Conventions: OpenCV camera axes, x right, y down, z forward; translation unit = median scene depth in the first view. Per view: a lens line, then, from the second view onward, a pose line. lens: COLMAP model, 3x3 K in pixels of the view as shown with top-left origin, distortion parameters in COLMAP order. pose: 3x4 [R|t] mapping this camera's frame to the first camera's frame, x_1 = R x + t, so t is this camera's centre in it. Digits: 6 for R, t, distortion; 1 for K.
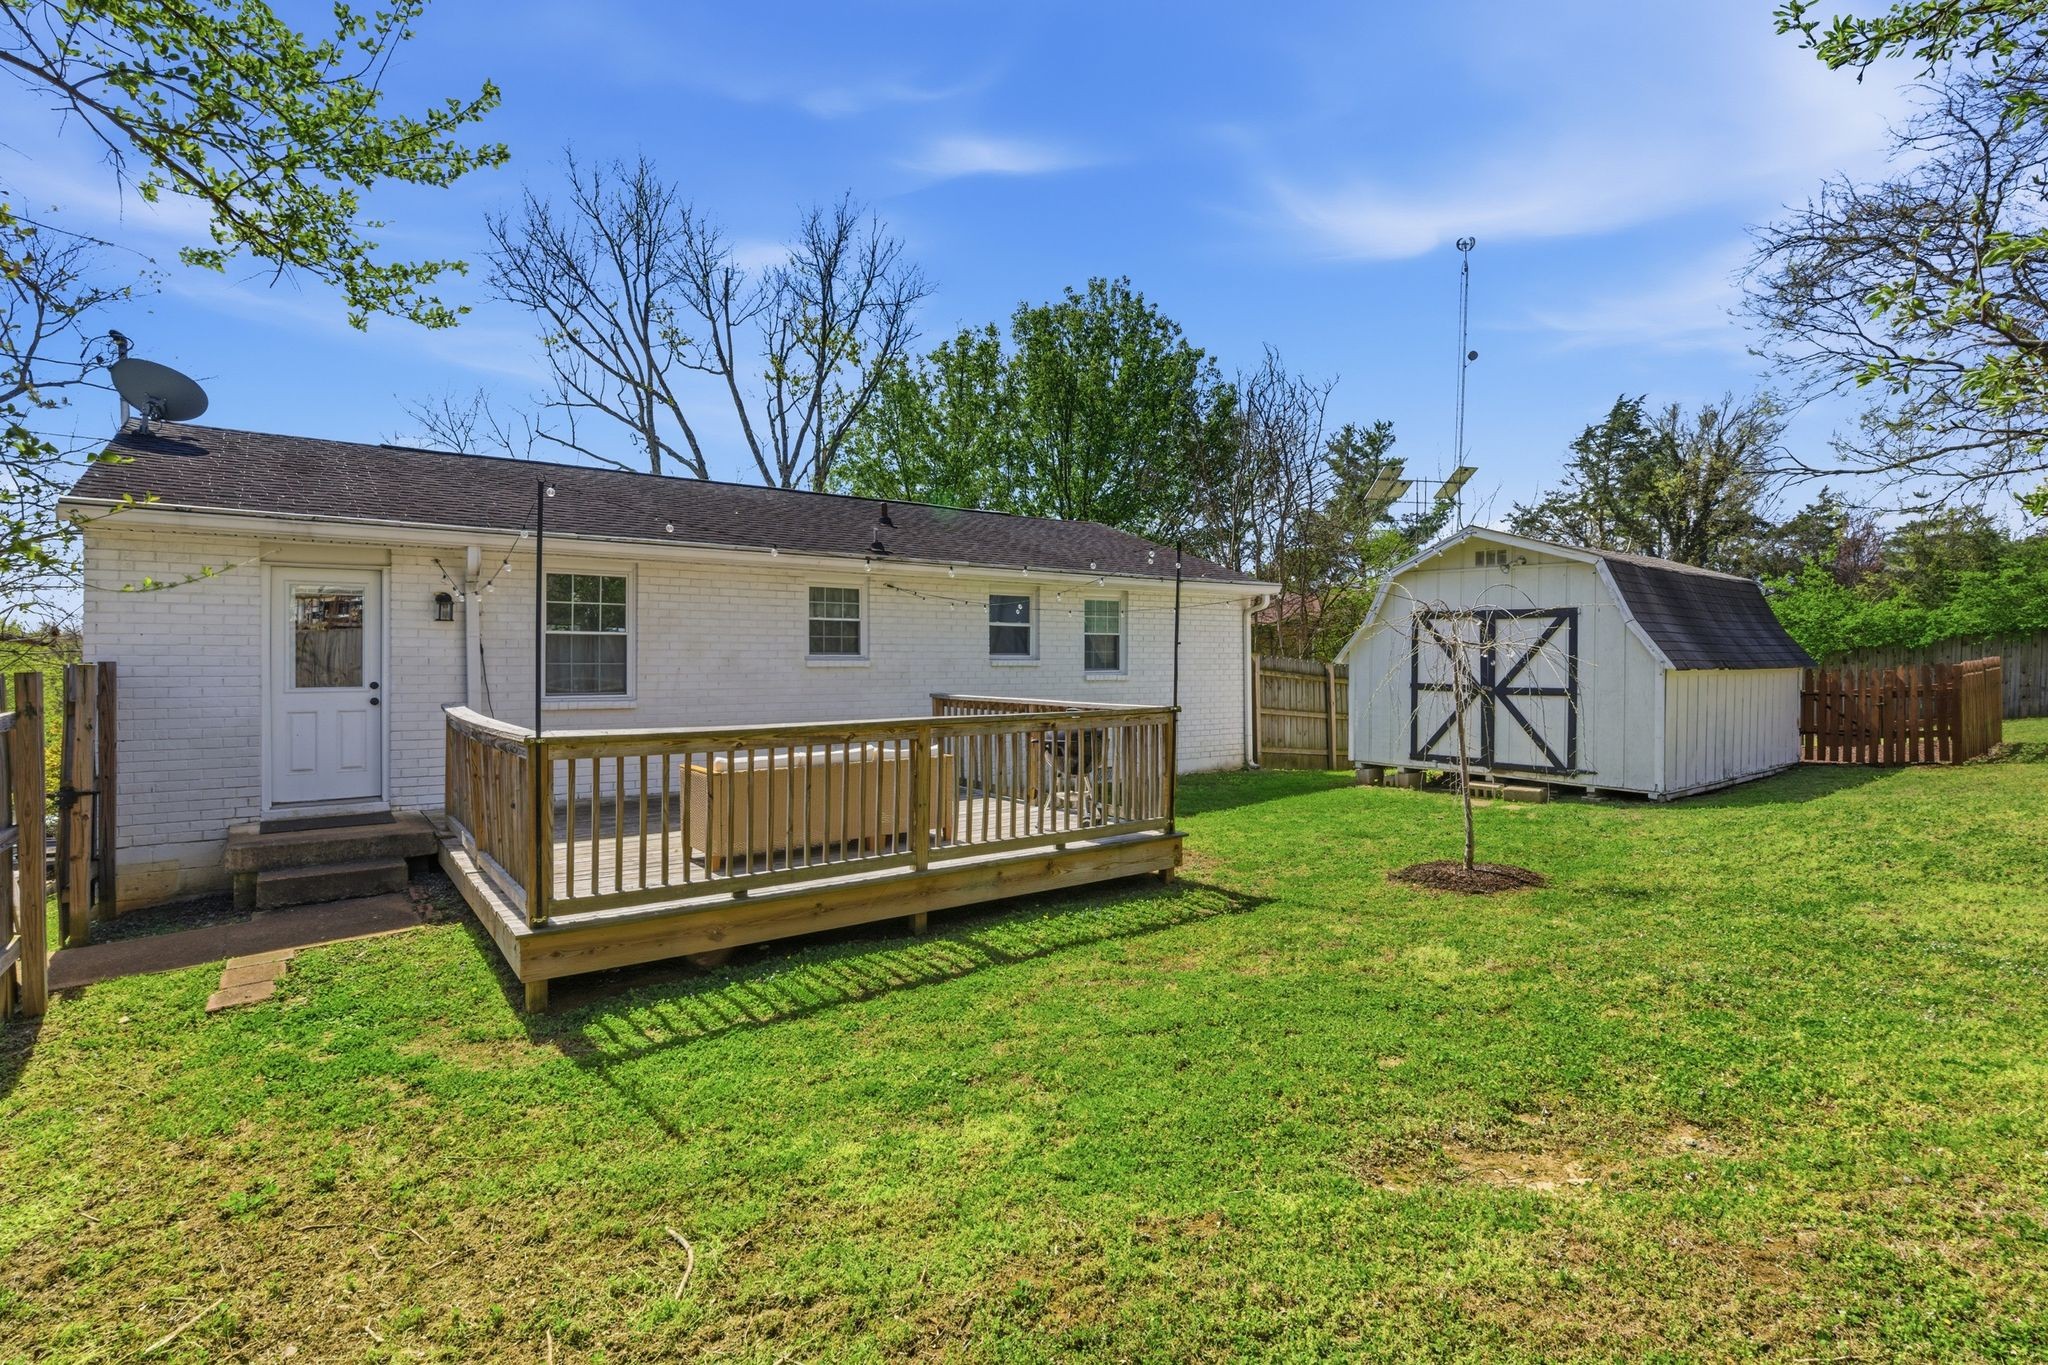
lens RADIAL K [[988.2, 0, 1037.3], [0, 988.2, 680.4], [0, 0, 1]] dist [-0.005447, 0.002422]
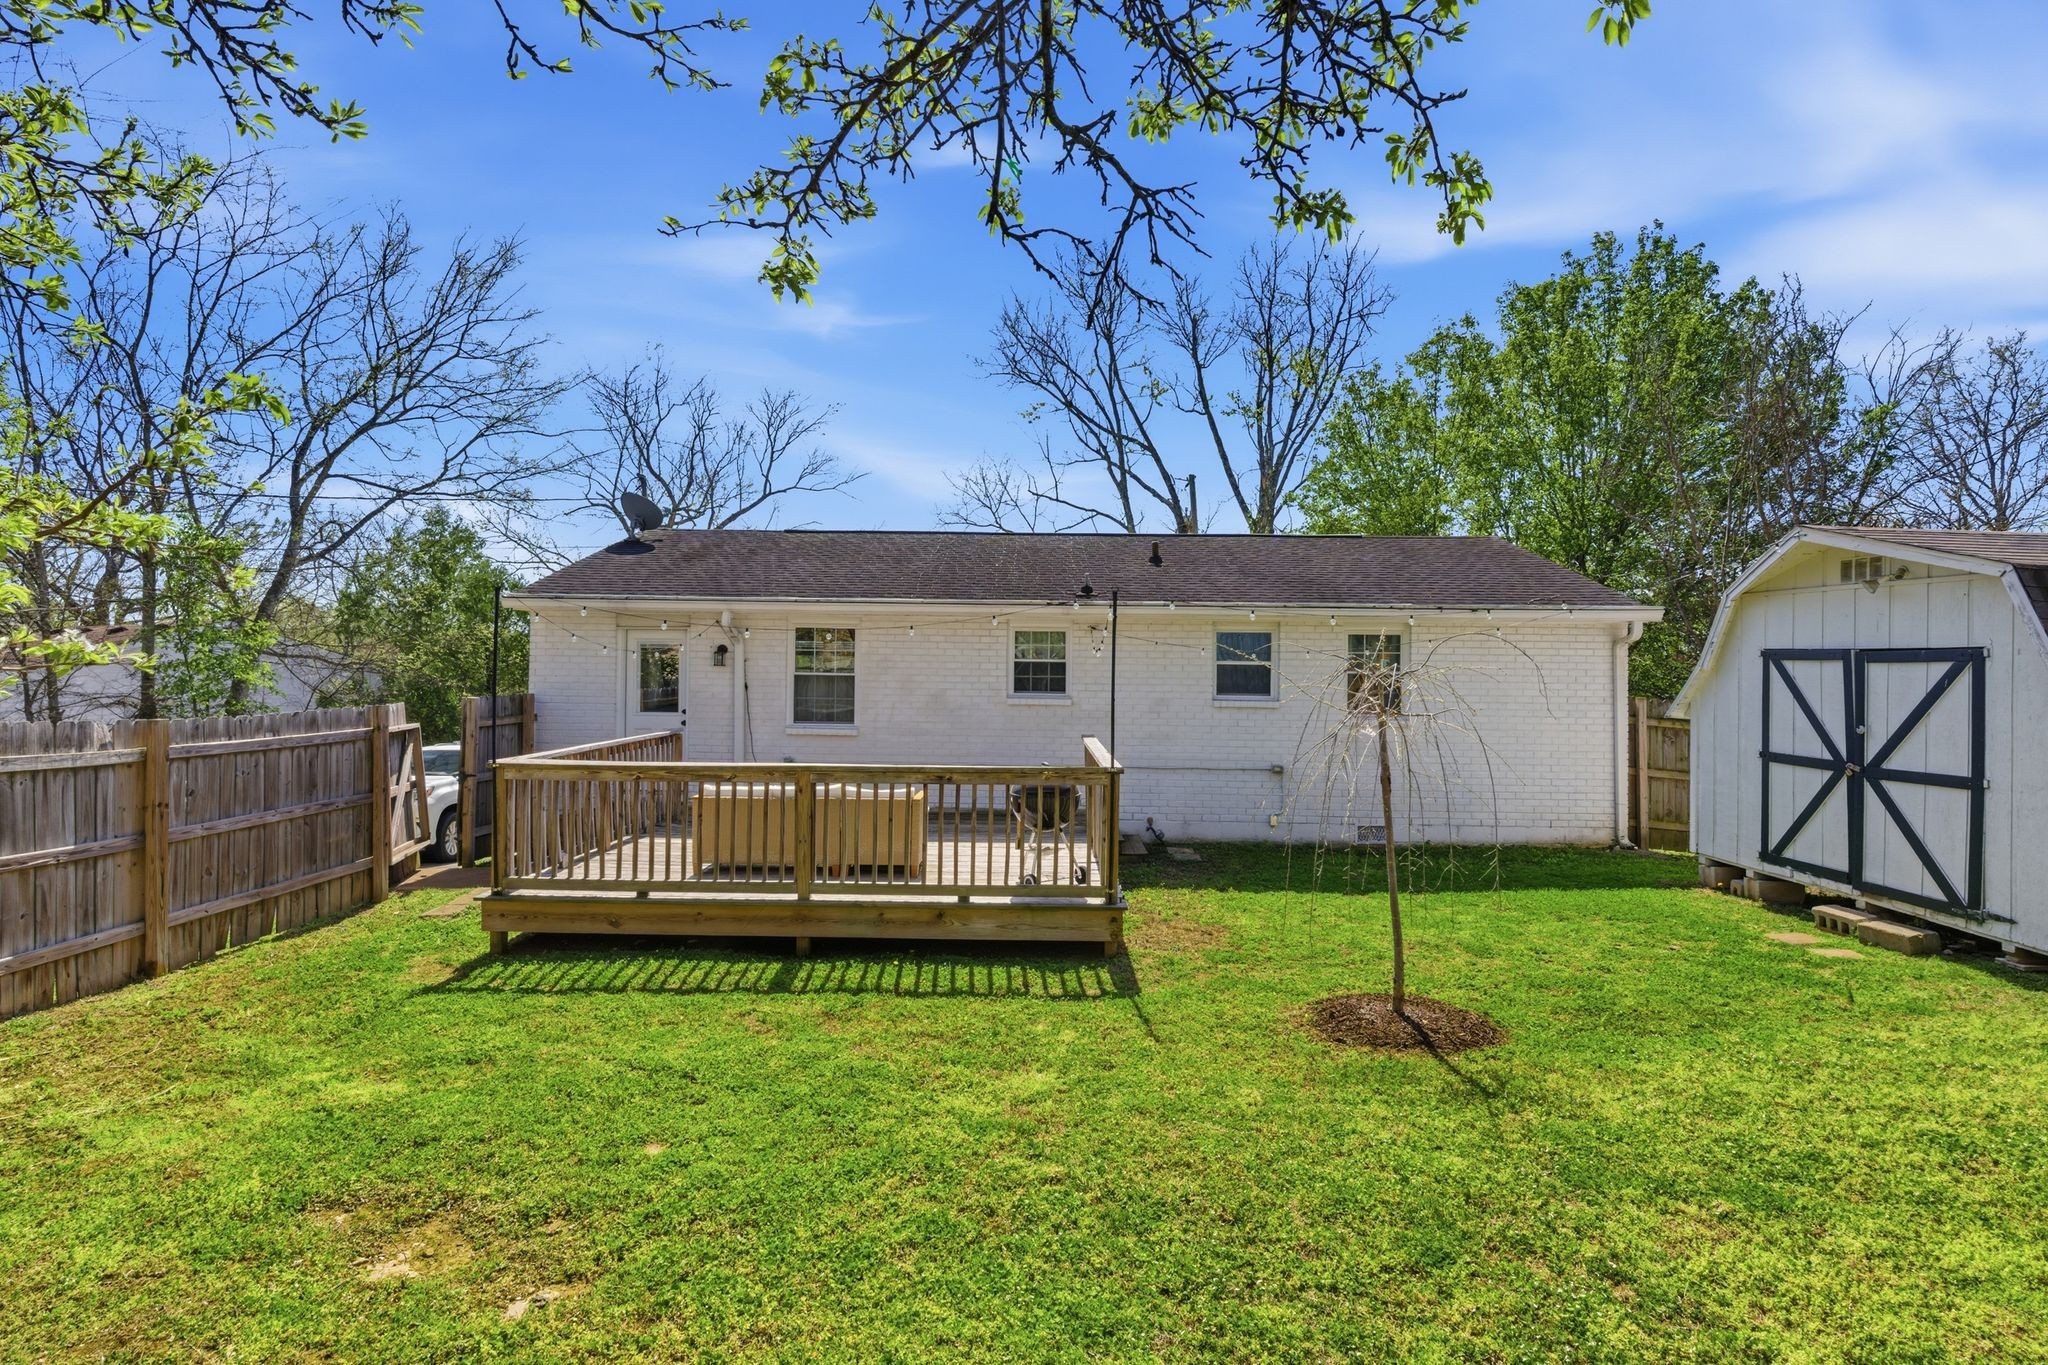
lens RADIAL K [[988.2, 0, 1033.8], [0, 988.2, 667.8], [0, 0, 1]] dist [-0.005447, 0.002422]
pose [[0.789167, 0.008693, -0.614117, 0.448697], [-0.025904, 0.999481, -0.019139, -0.033093], [0.613632, 0.031012, 0.788983, 0.149914]]
